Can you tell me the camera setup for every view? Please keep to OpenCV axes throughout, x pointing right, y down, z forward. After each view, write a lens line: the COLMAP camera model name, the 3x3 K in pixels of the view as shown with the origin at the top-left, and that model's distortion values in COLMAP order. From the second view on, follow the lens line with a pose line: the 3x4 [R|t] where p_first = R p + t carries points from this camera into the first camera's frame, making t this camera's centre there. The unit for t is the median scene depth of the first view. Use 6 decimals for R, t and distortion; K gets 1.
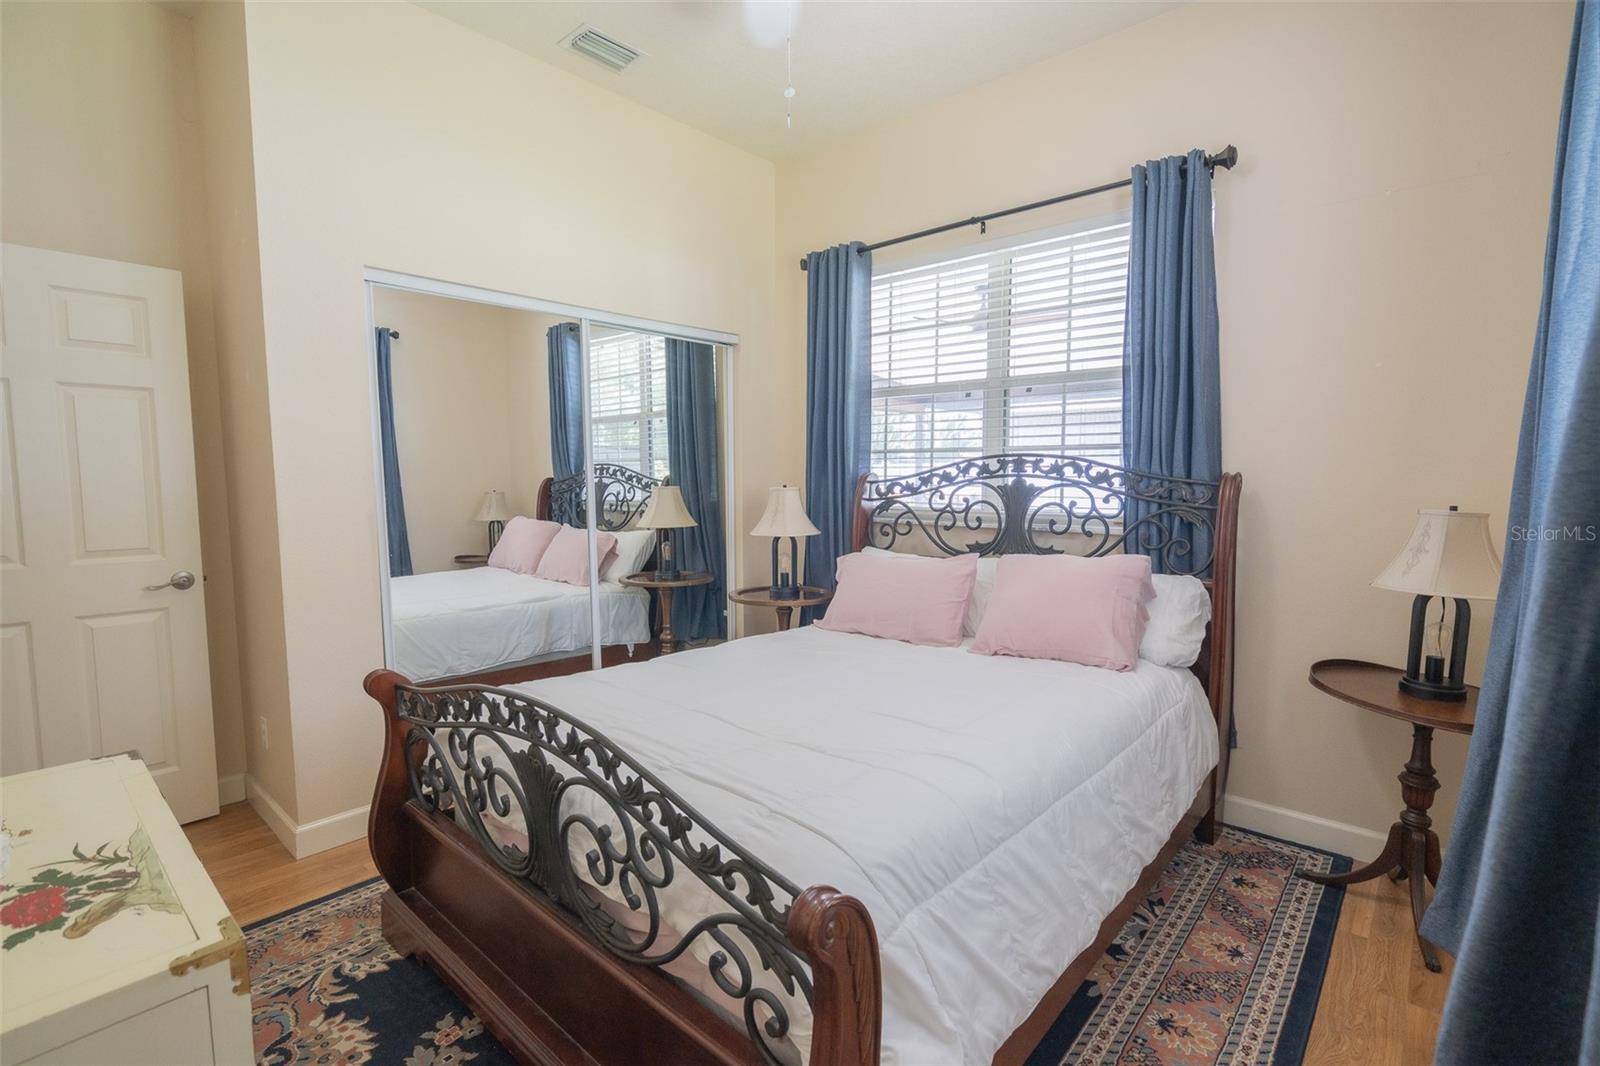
lens RADIAL K [[726.1, 0, 807.4], [0, 726.1, 532.1], [0, 0, 1]] dist [-0.003979, 0.001069]
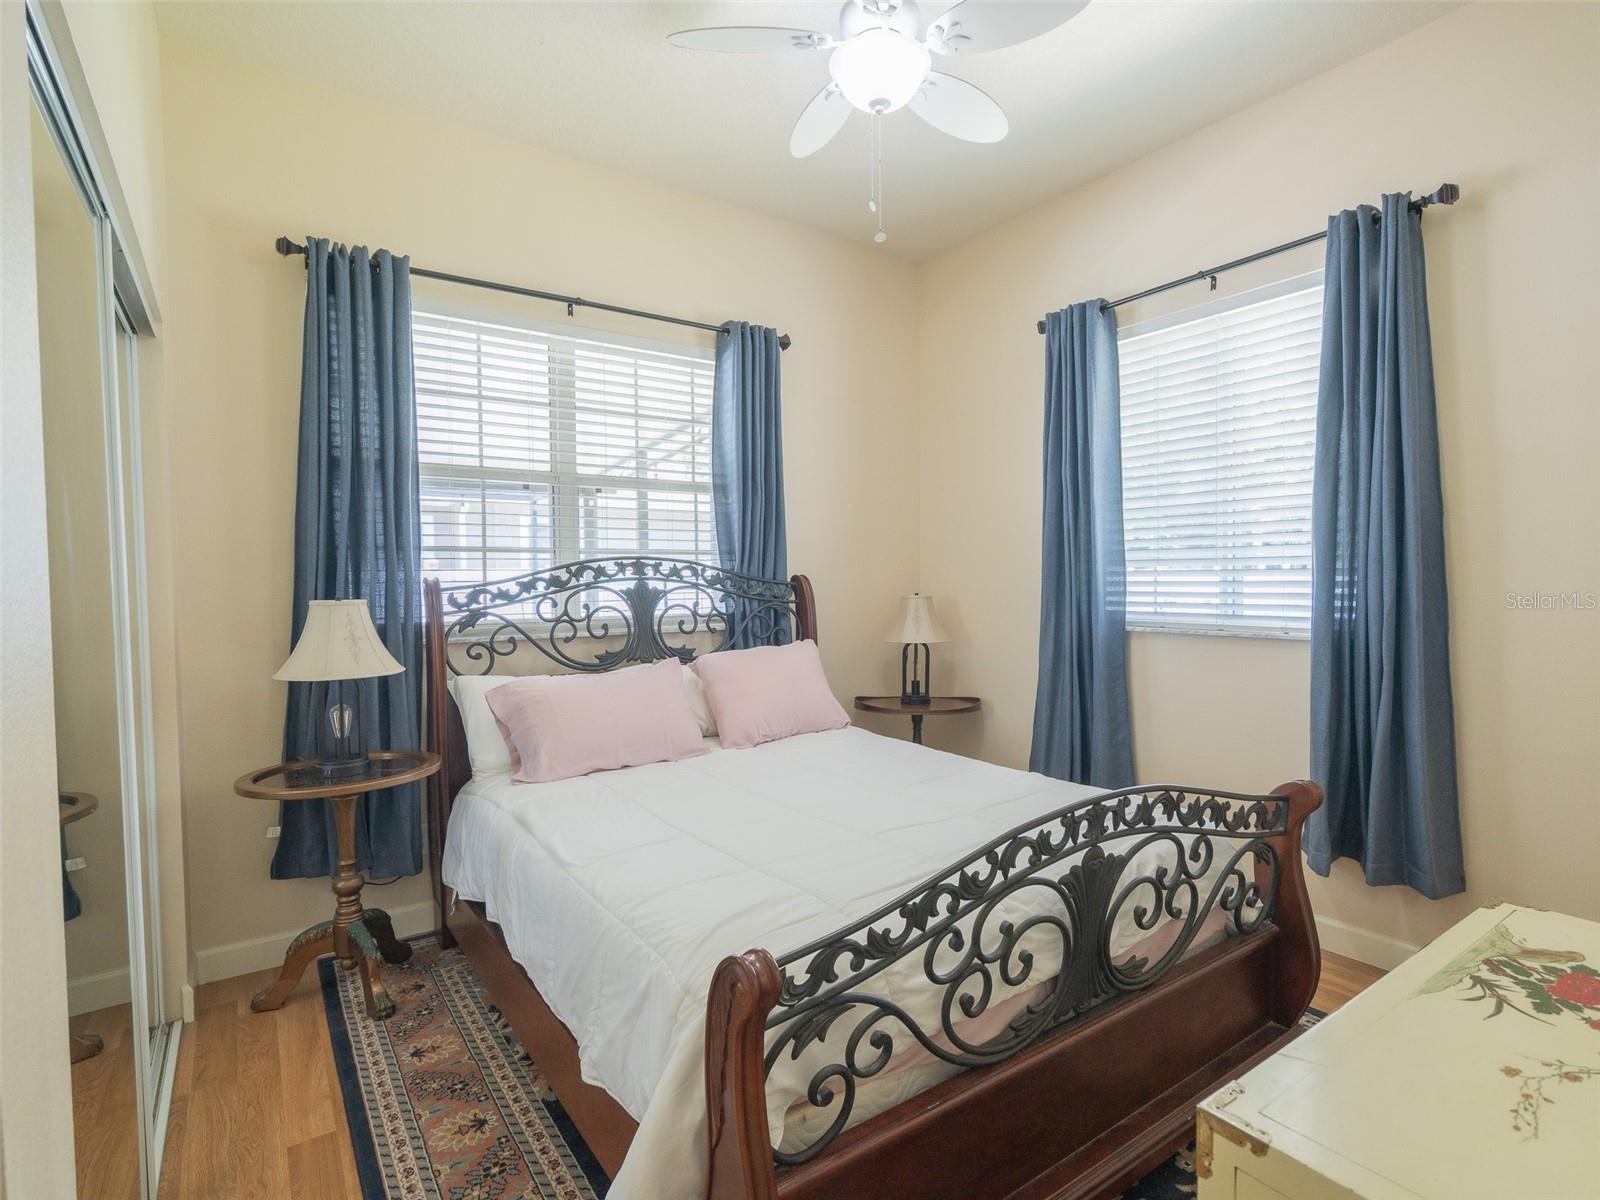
lens RADIAL K [[811.6, 0, 809.1], [0, 811.6, 602.7], [0, 0, 1]] dist [0.000371, 0.000481]
pose [[0.230571, -0.028638, 0.972634, -0.737765], [0.088664, 0.996027, 0.008308, -0.035071], [-0.969008, 0.084322, 0.232194, 0.534680]]
